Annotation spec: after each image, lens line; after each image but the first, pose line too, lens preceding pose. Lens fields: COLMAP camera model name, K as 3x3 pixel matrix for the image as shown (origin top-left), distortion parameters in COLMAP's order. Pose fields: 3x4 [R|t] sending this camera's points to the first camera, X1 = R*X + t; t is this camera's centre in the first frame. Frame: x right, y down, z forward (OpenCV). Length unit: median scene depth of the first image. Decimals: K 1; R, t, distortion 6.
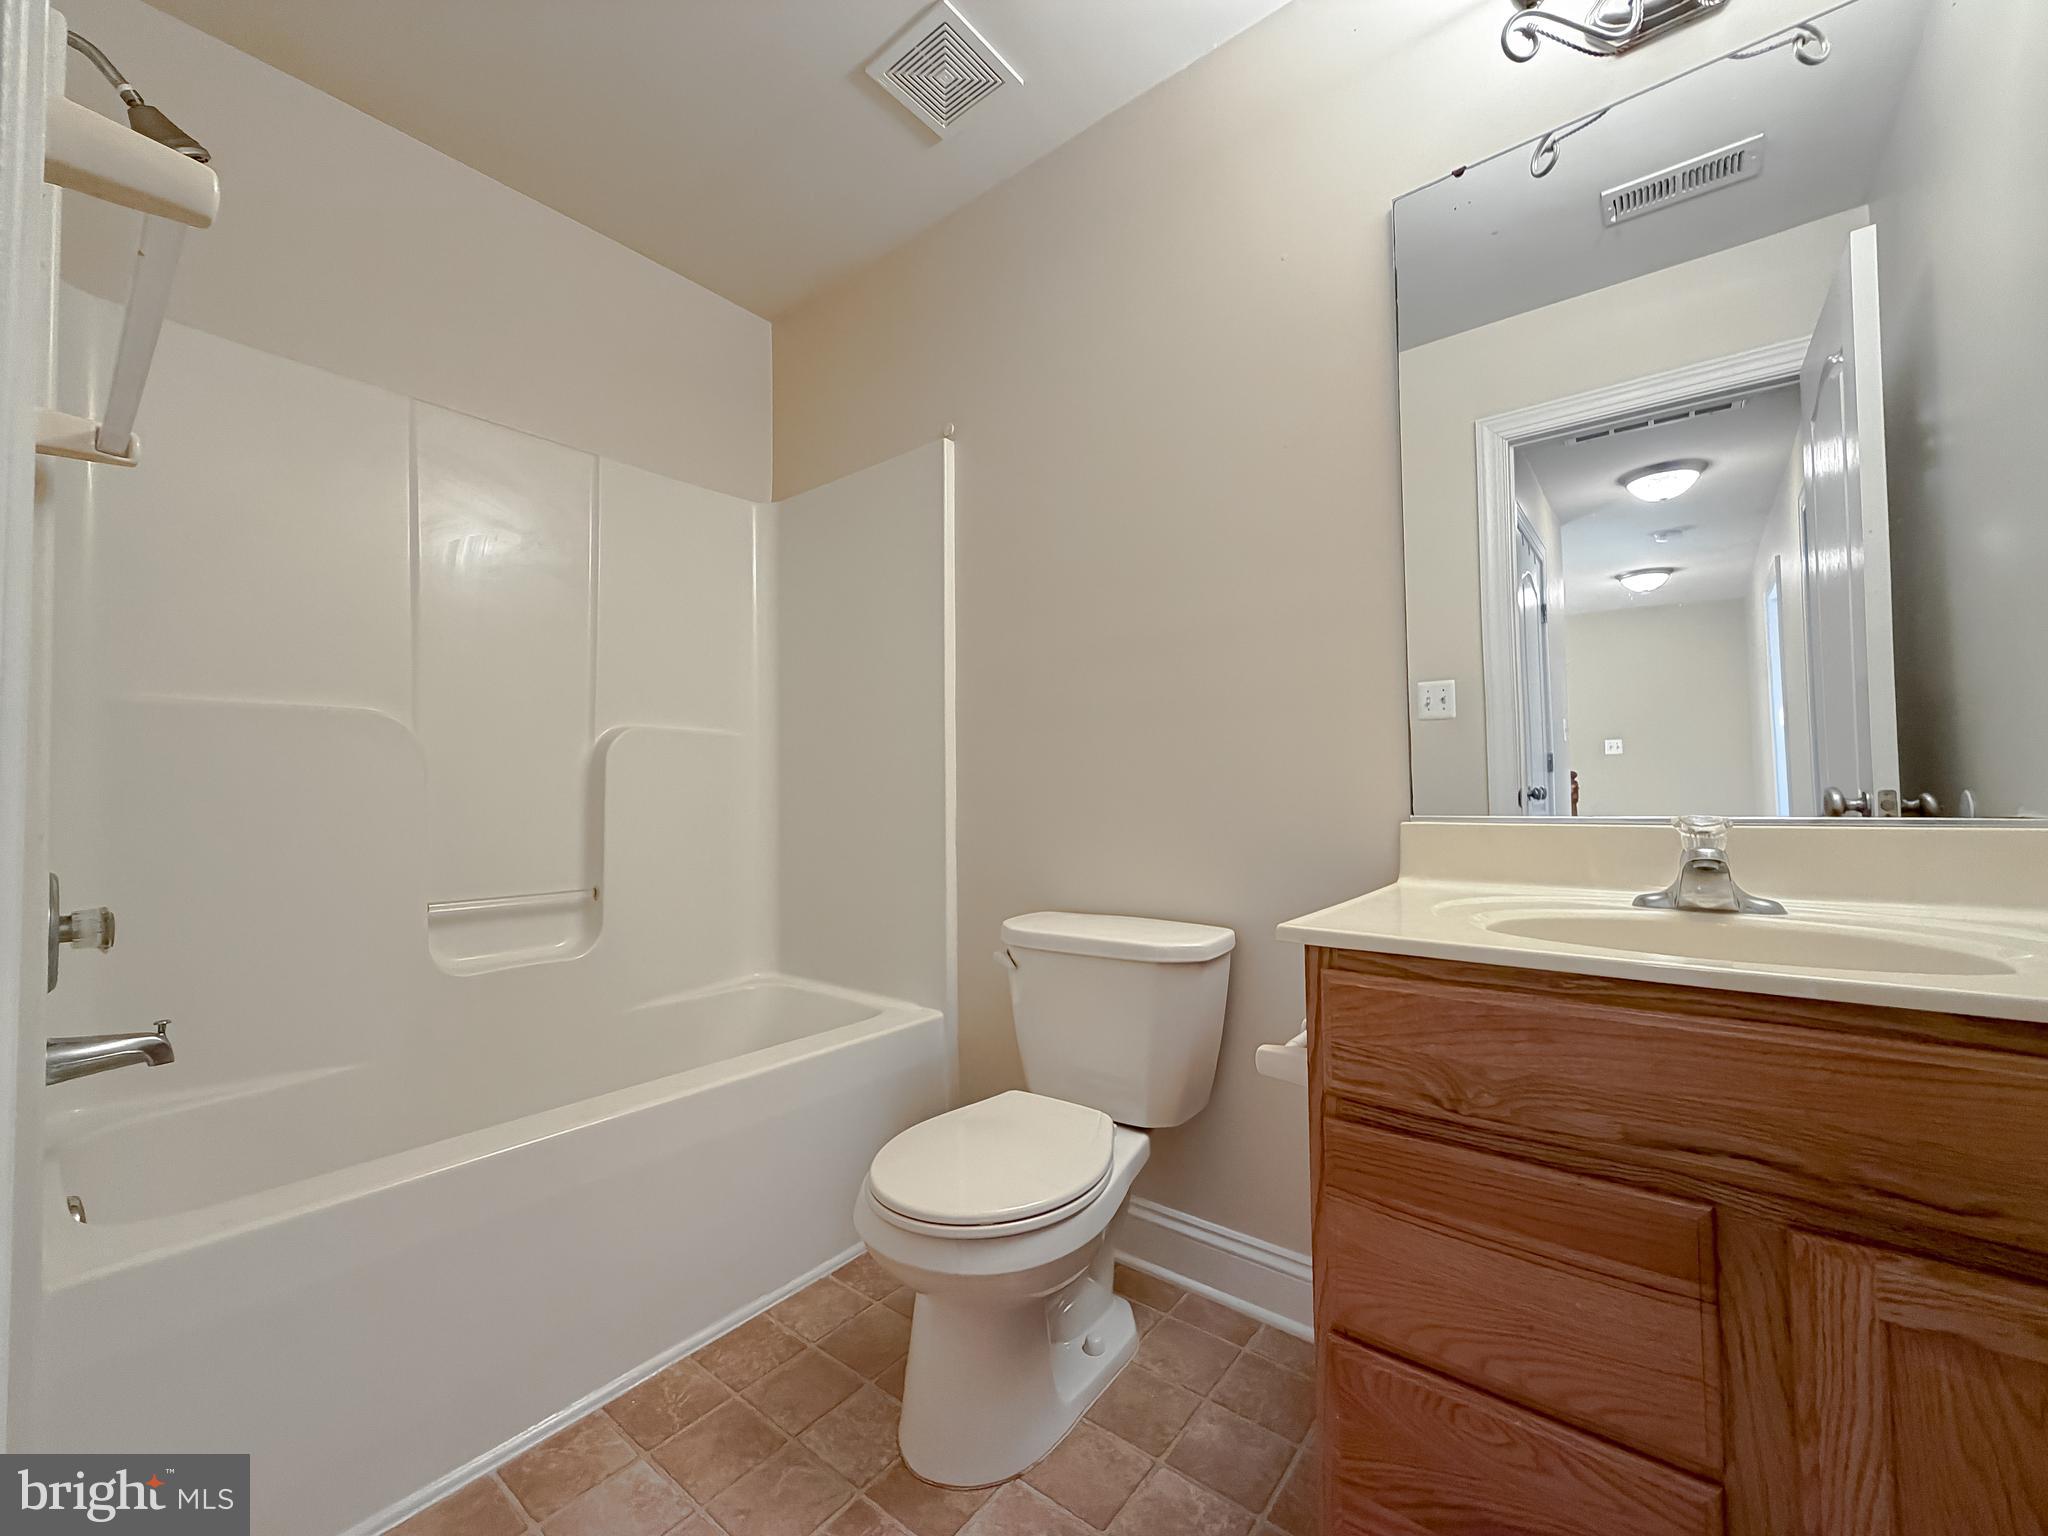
lens RADIAL K [[816.8, 0, 1026.0], [0, 816.8, 769.3], [0, 0, 1]] dist [0.001374, -0.000617]
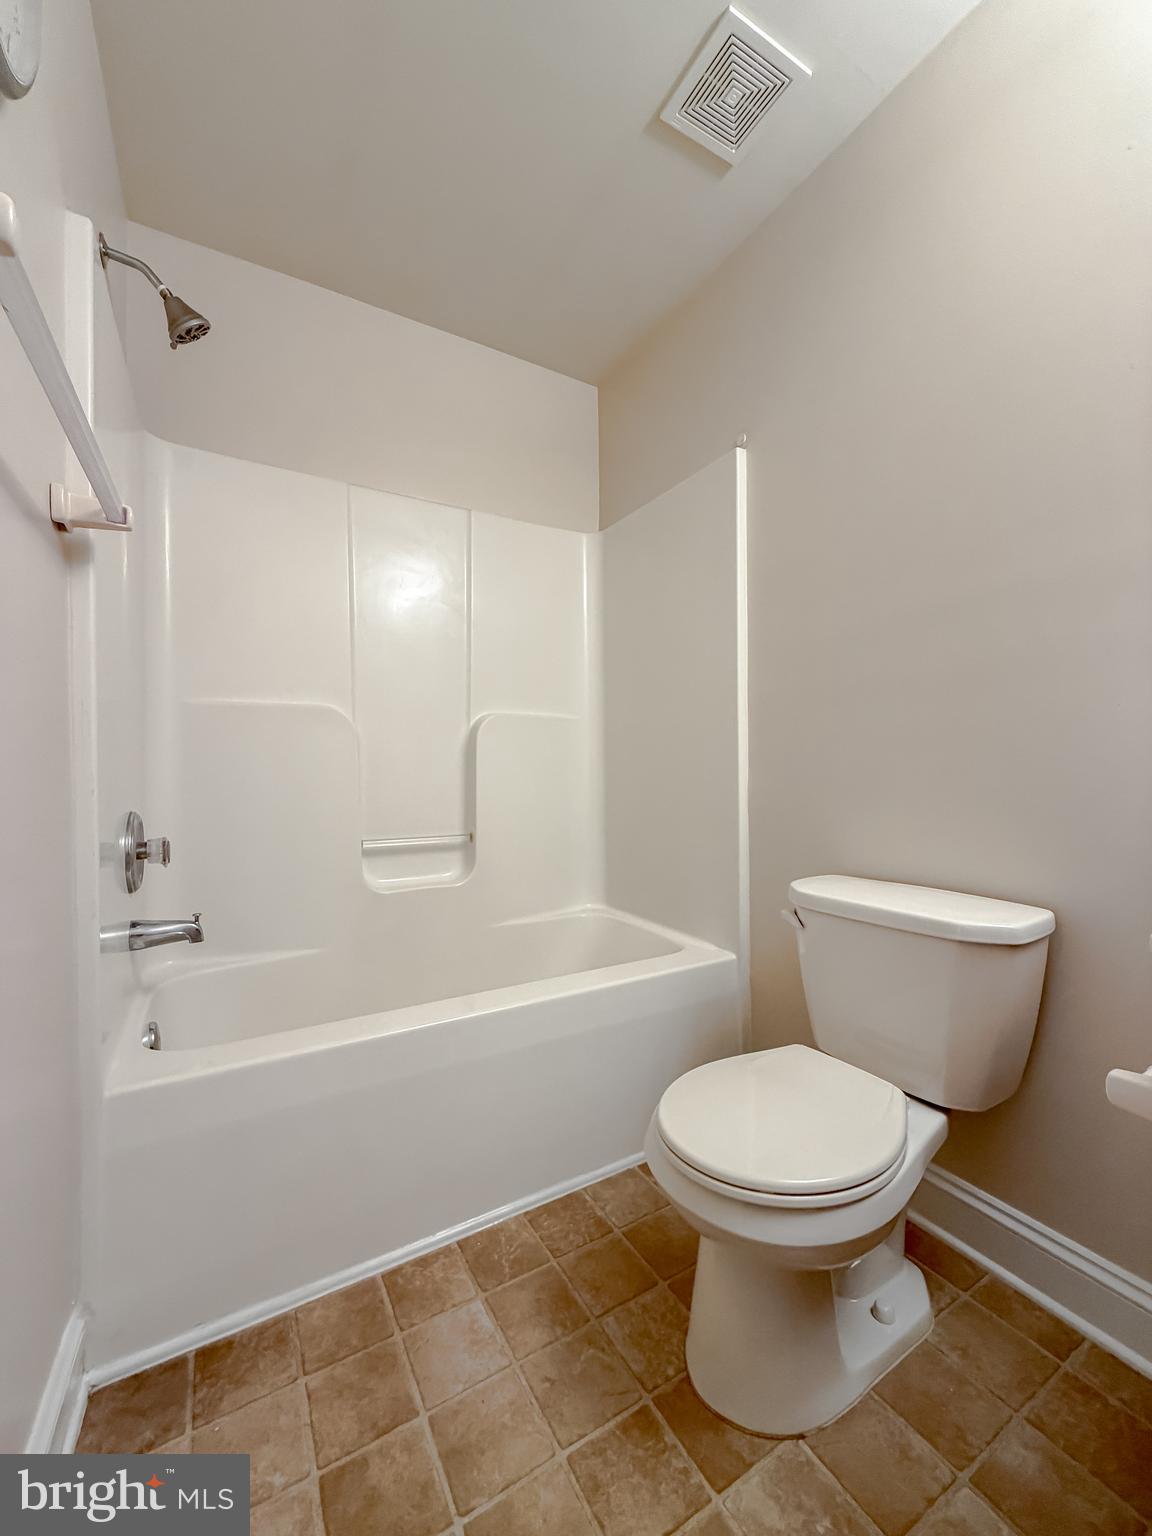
lens RADIAL K [[612.6, 0, 576.5], [0, 612.6, 763.5], [0, 0, 1]] dist [0.001374, -0.000617]
pose [[0.930129, 0.001889, -0.367229, 0.007603], [0.008436, 0.999613, 0.026510, 0.005524], [0.367137, -0.027756, 0.929753, 0.170211]]
